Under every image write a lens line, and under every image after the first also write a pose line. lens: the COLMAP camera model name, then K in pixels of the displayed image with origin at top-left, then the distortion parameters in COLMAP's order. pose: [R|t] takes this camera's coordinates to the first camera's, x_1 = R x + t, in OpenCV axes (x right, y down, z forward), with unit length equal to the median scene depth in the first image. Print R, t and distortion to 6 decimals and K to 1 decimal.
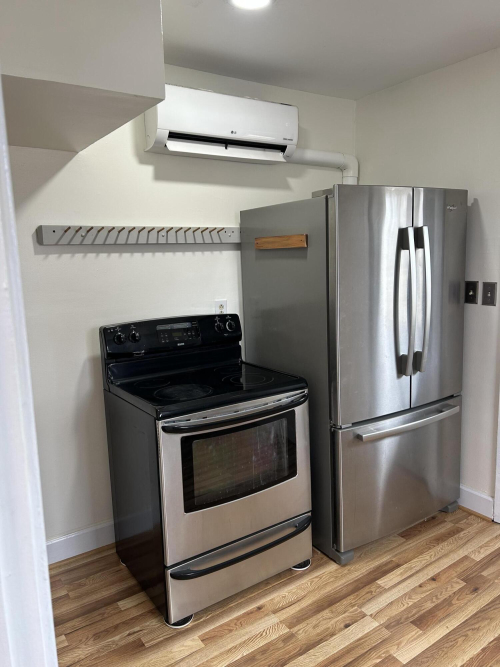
lens RADIAL K [[510.4, 0, 234.0], [0, 510.4, 333.5], [0, 0, 1]] dist [0.043658, -0.049085]
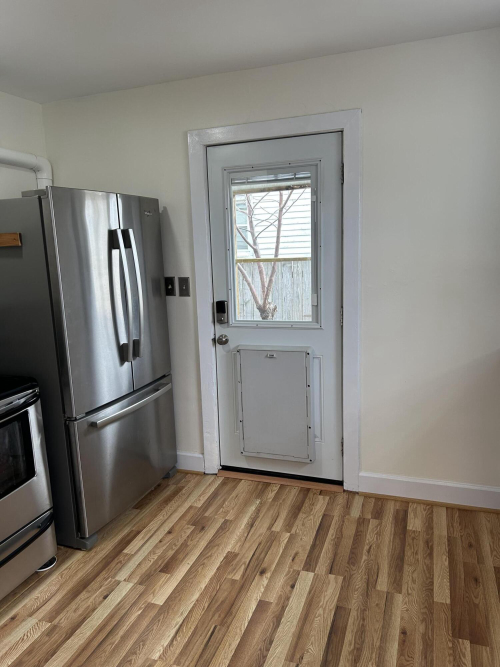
lens RADIAL K [[510.4, 0, 243.4], [0, 510.4, 331.4], [0, 0, 1]] dist [0.043658, -0.049085]
pose [[0.812914, -0.093258, 0.574868, -0.094868], [0.100746, 0.994732, 0.018906, 0.020091], [-0.573603, 0.042547, 0.818027, -0.057701]]
